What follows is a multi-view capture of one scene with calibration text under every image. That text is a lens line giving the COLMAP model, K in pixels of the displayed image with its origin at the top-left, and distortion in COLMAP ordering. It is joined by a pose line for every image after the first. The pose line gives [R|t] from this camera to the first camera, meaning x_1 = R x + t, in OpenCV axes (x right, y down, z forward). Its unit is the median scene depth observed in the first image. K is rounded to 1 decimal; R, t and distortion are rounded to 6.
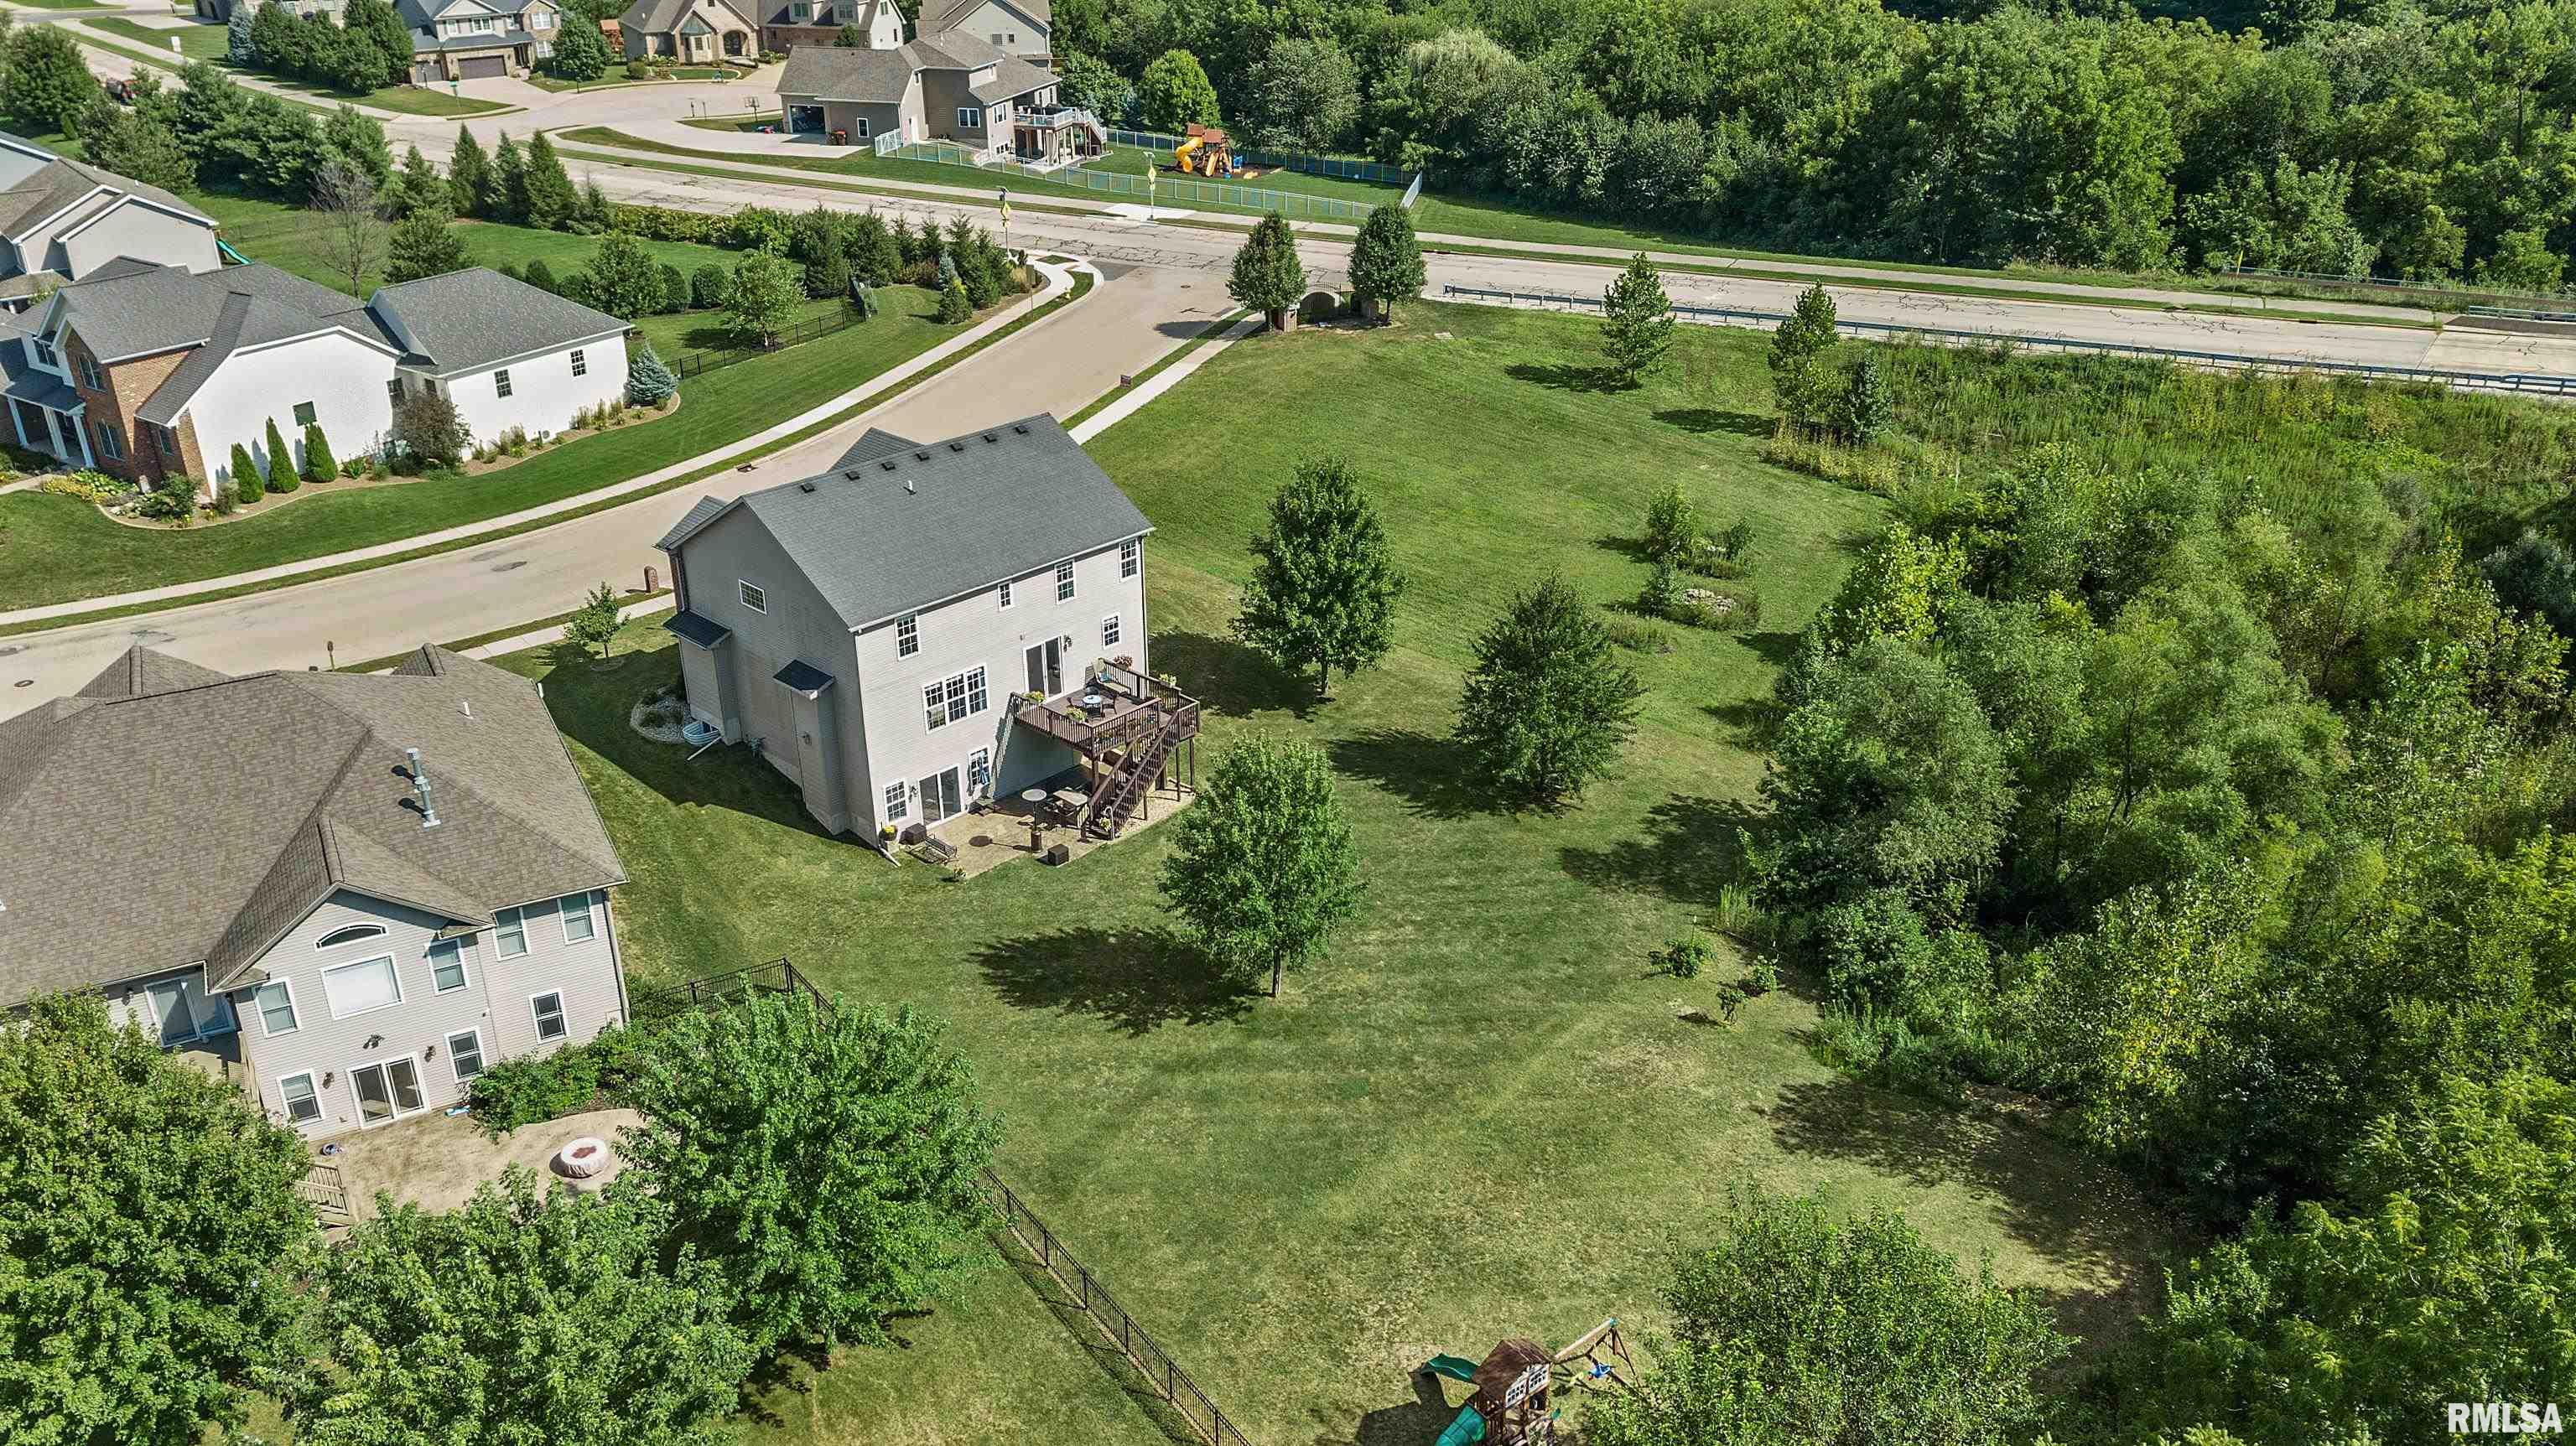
lens RADIAL K [[1990.2, 0, 1288.0], [0, 1990.2, 723.0], [0, 0, 1]] dist [0.007391, -0.003951]
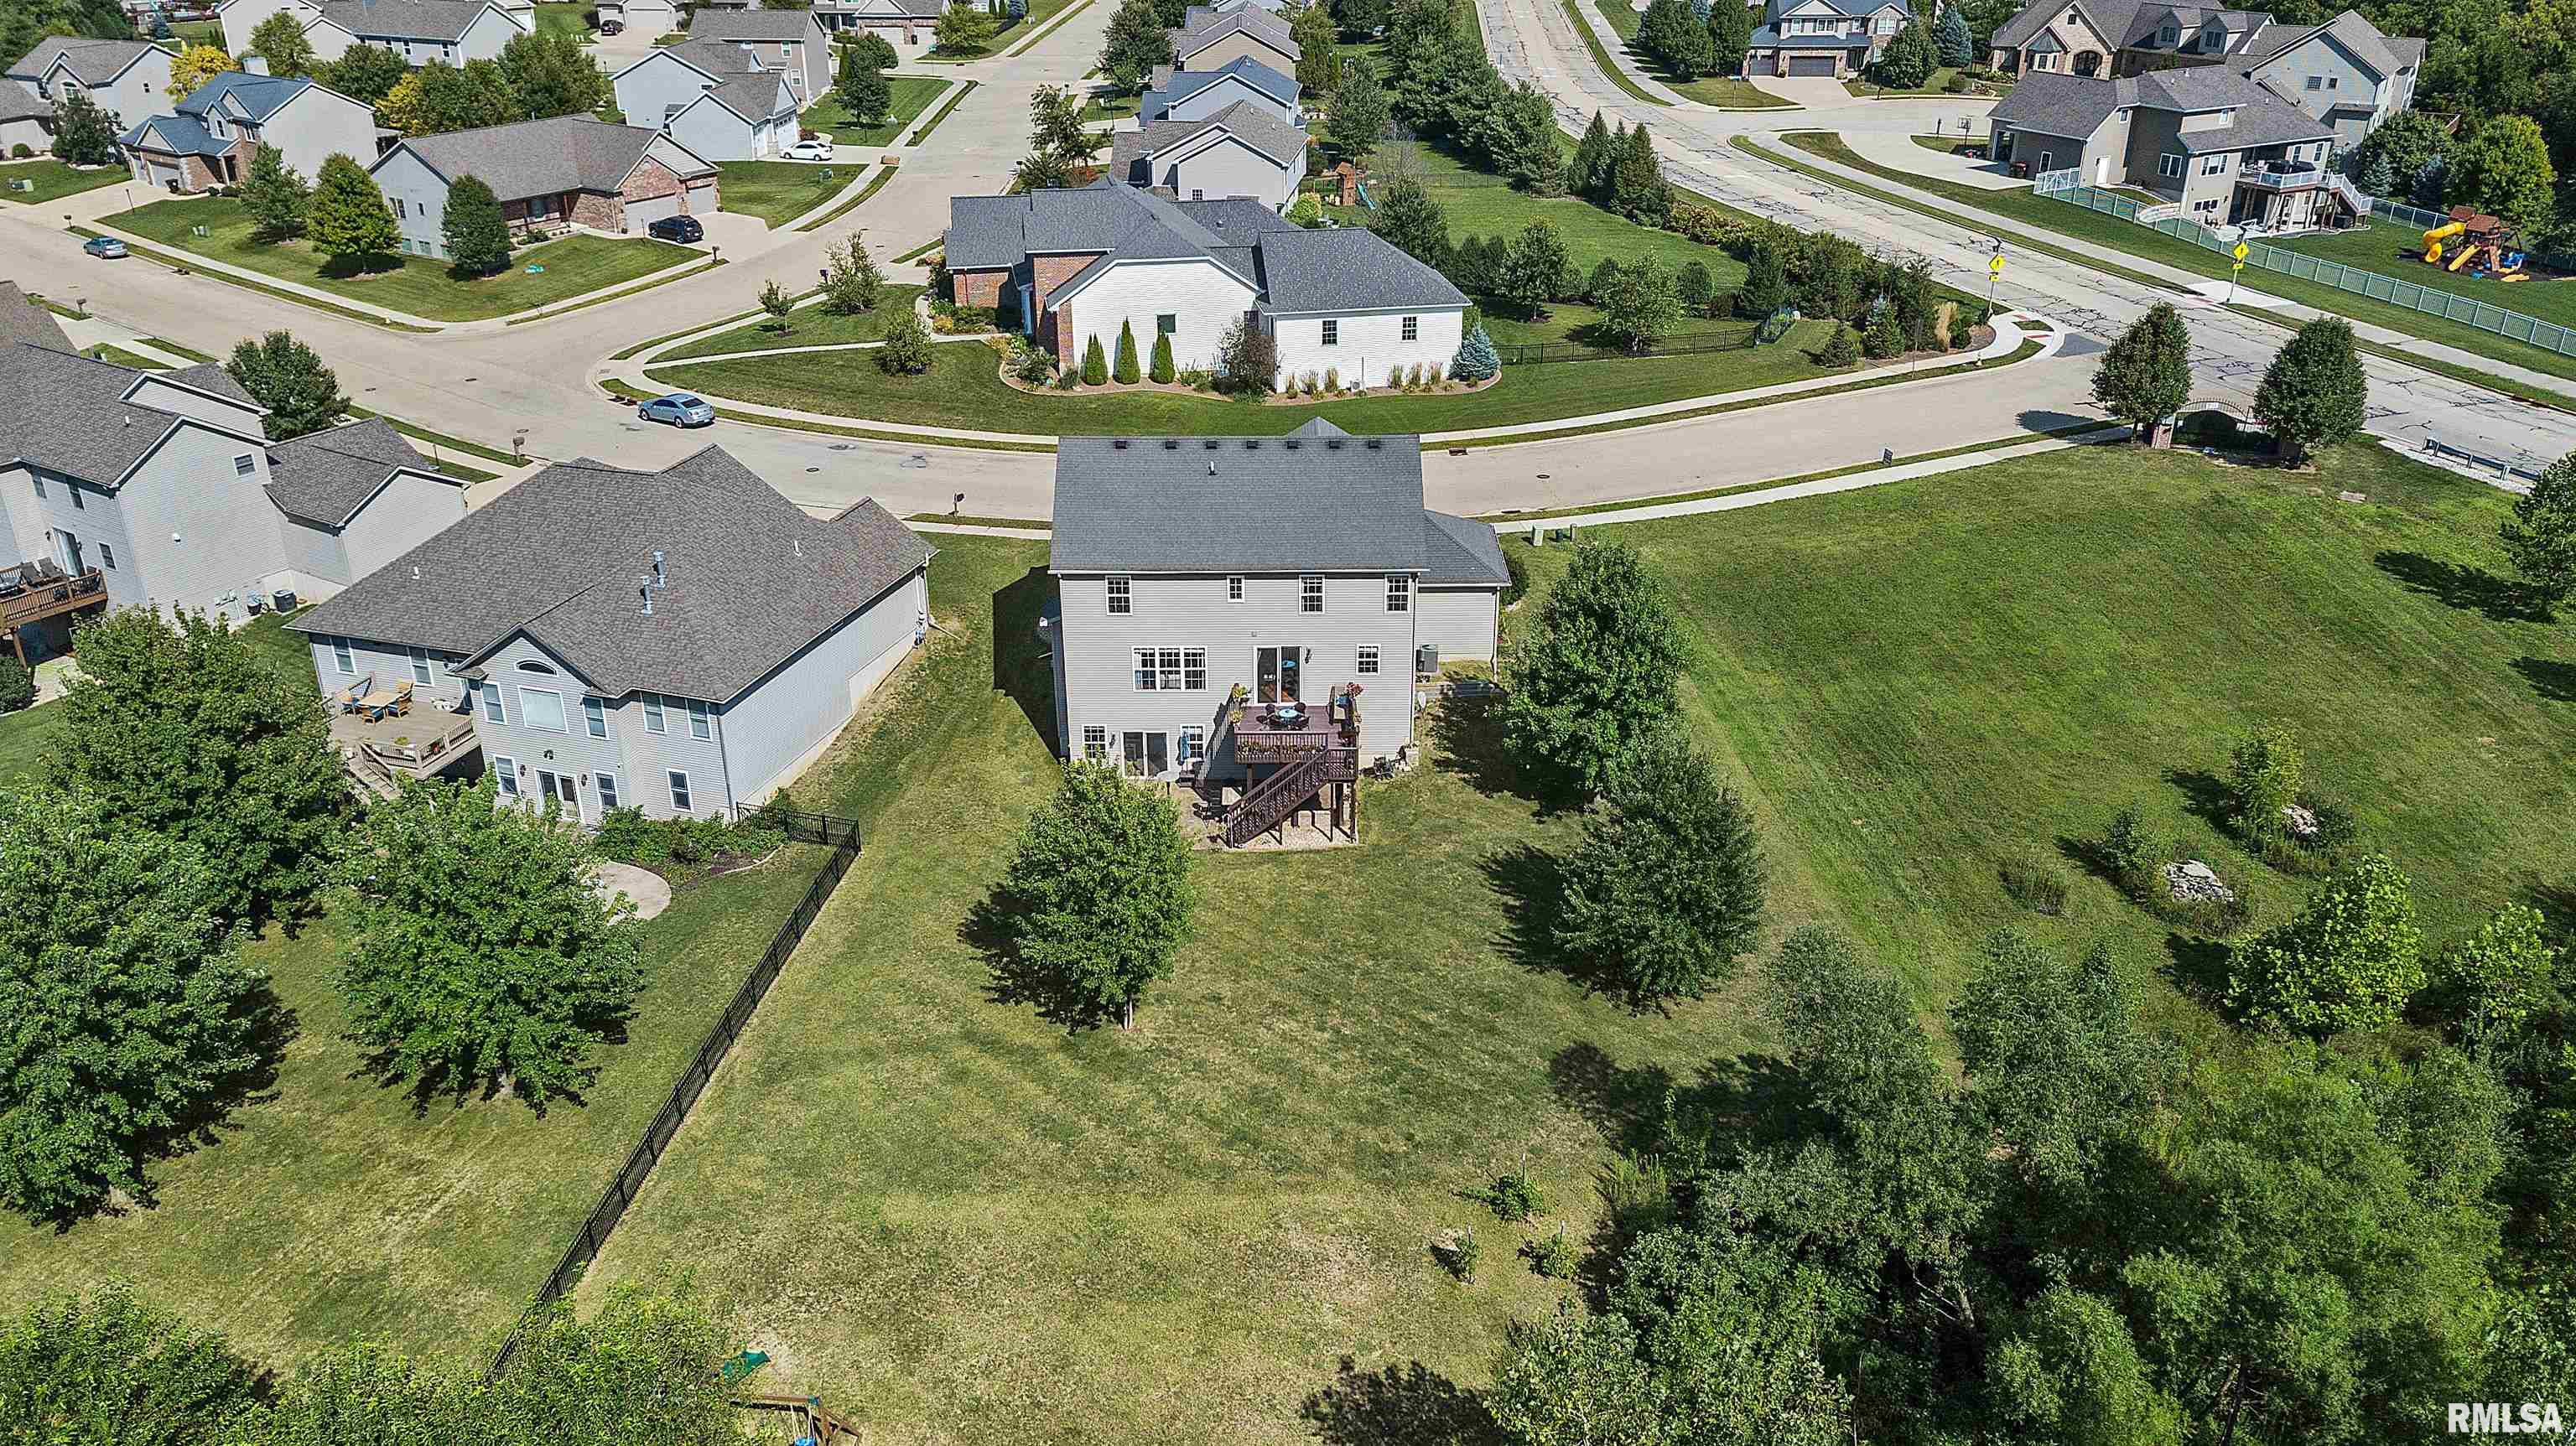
lens RADIAL K [[1979.4, 0, 1288.0], [0, 1979.4, 723.0], [0, 0, 1]] dist [0.034020, -0.001355]
pose [[0.690829, 0.306972, -0.654617, 0.392350], [-0.309459, 0.943810, 0.116007, -0.087070], [0.653445, 0.122436, 0.747007, 0.185012]]
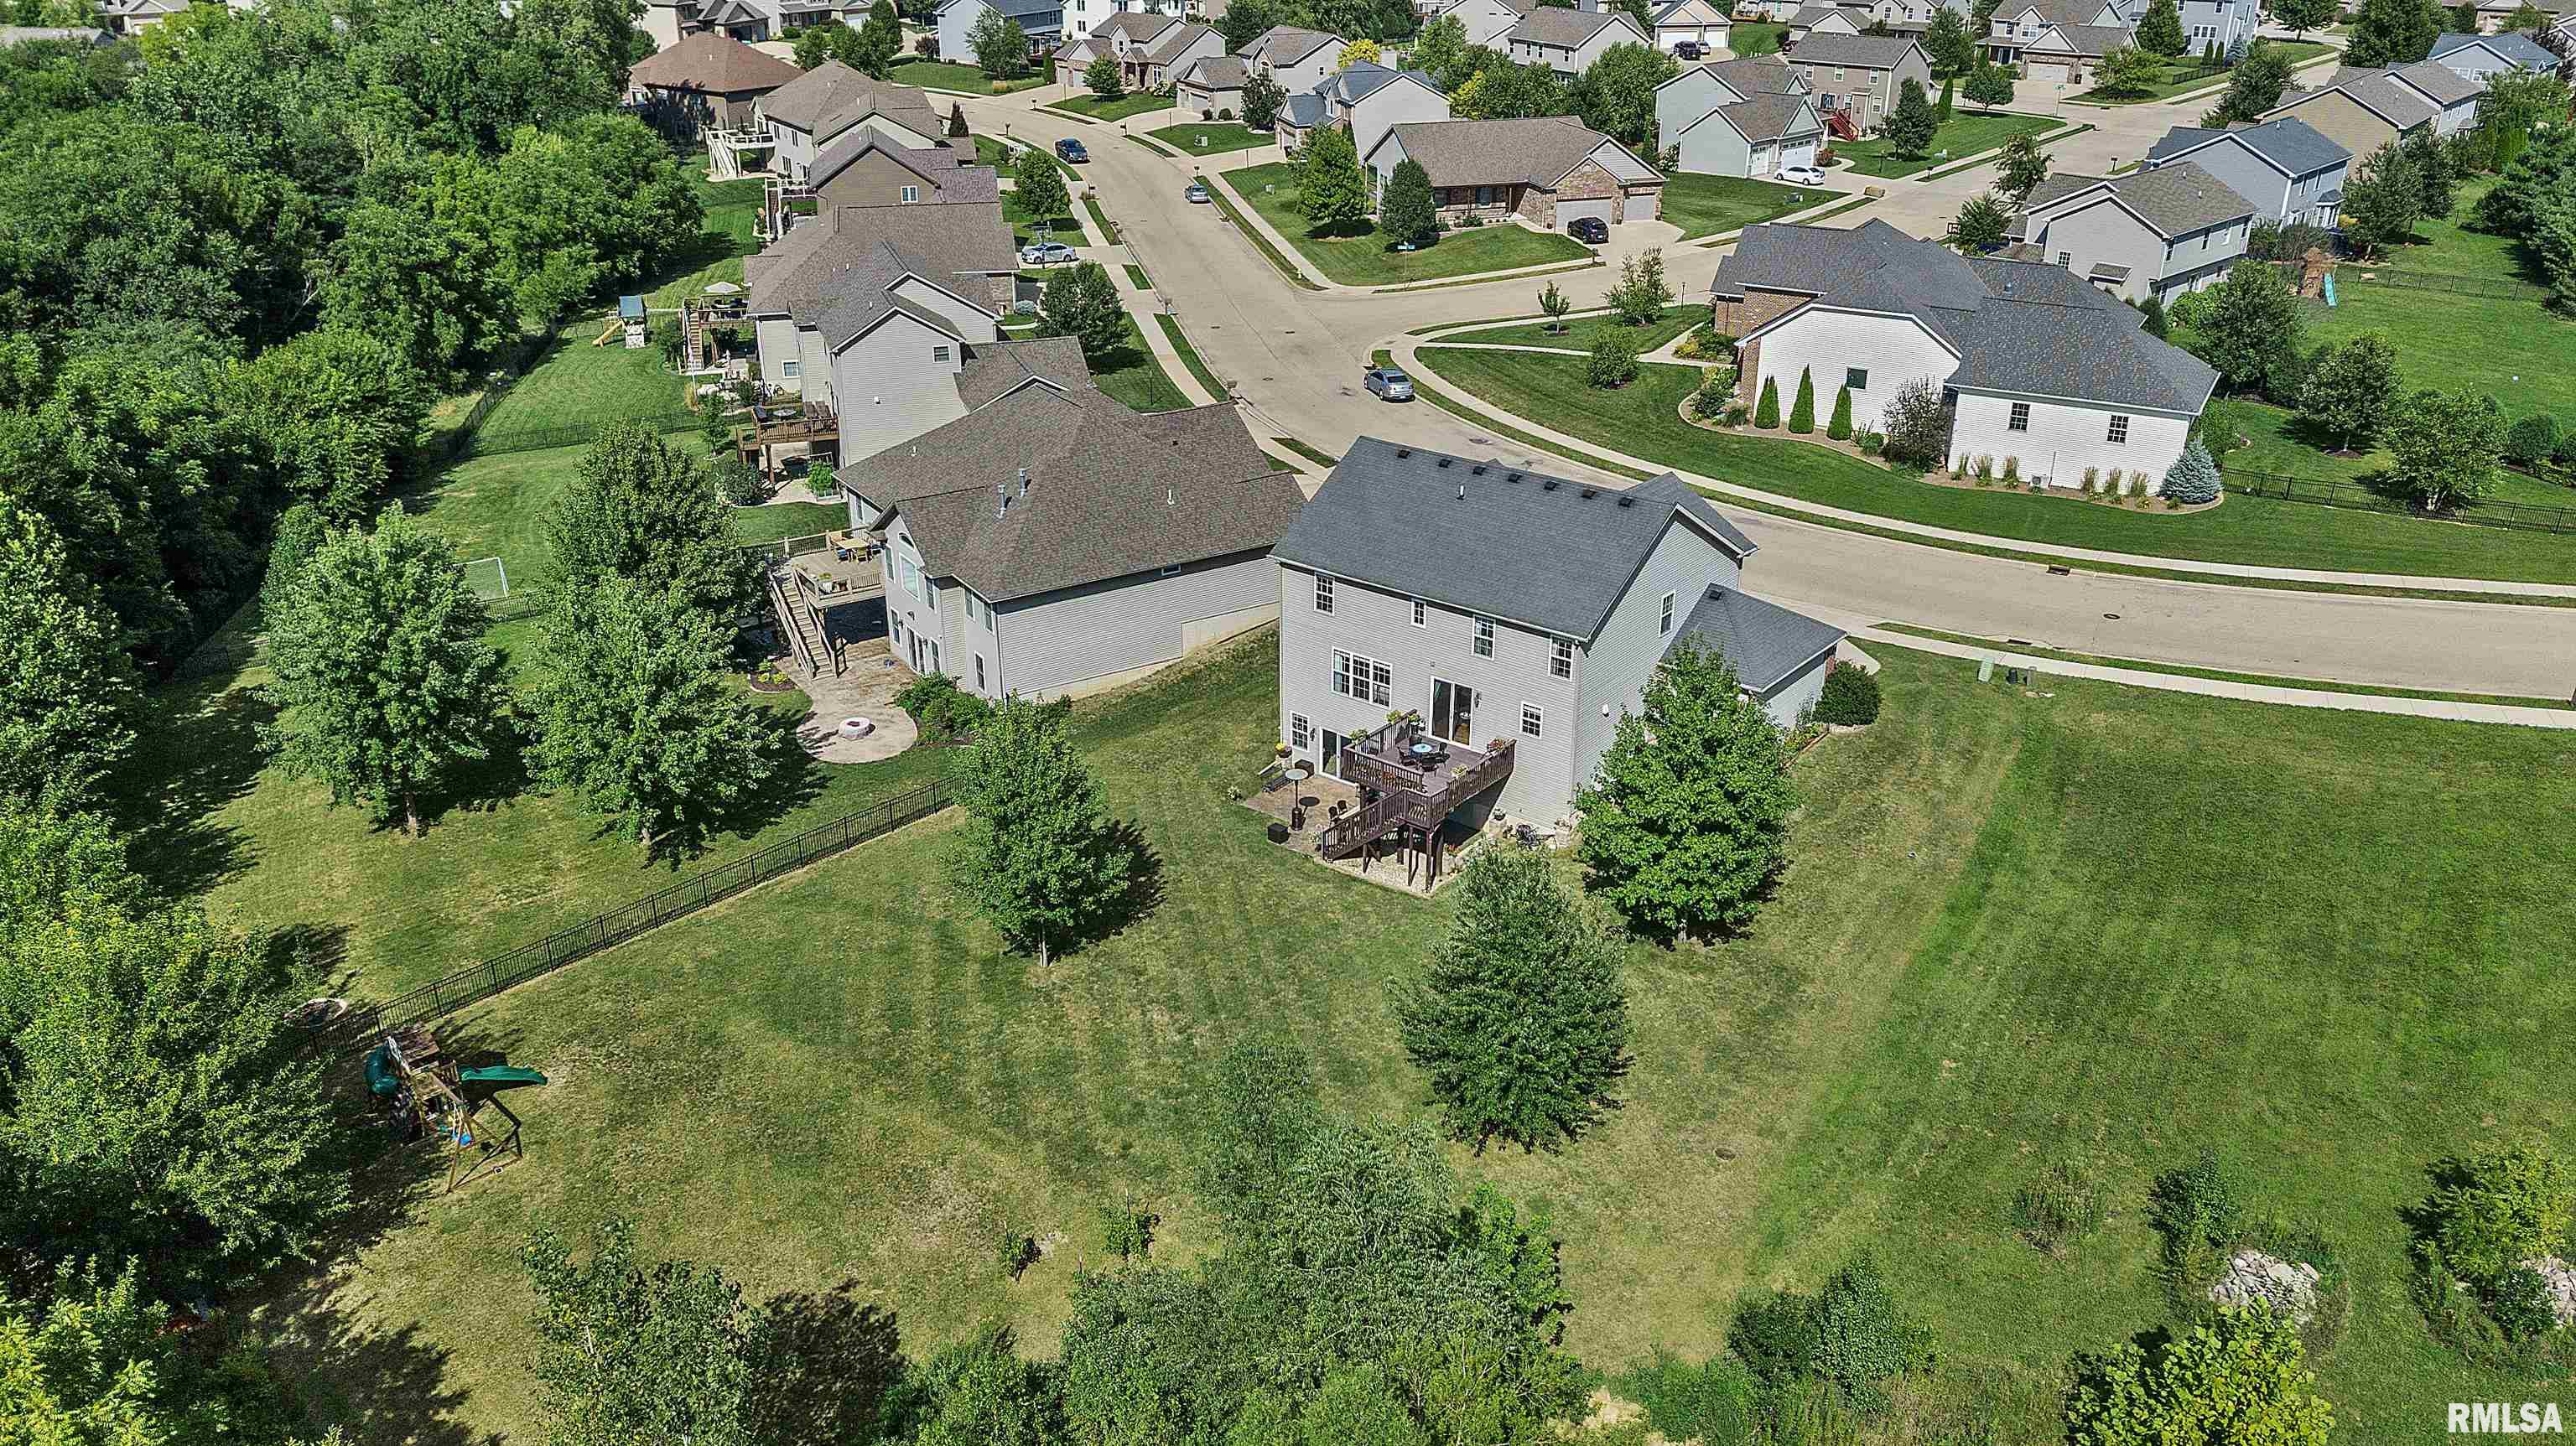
lens RADIAL K [[1990.2, 0, 1288.0], [0, 1990.2, 723.0], [0, 0, 1]] dist [0.007391, -0.003951]
pose [[0.078786, 0.412167, -0.907695, 0.545779], [-0.427330, 0.836591, 0.342789, -0.231440], [0.900656, 0.360879, 0.242044, 0.499770]]
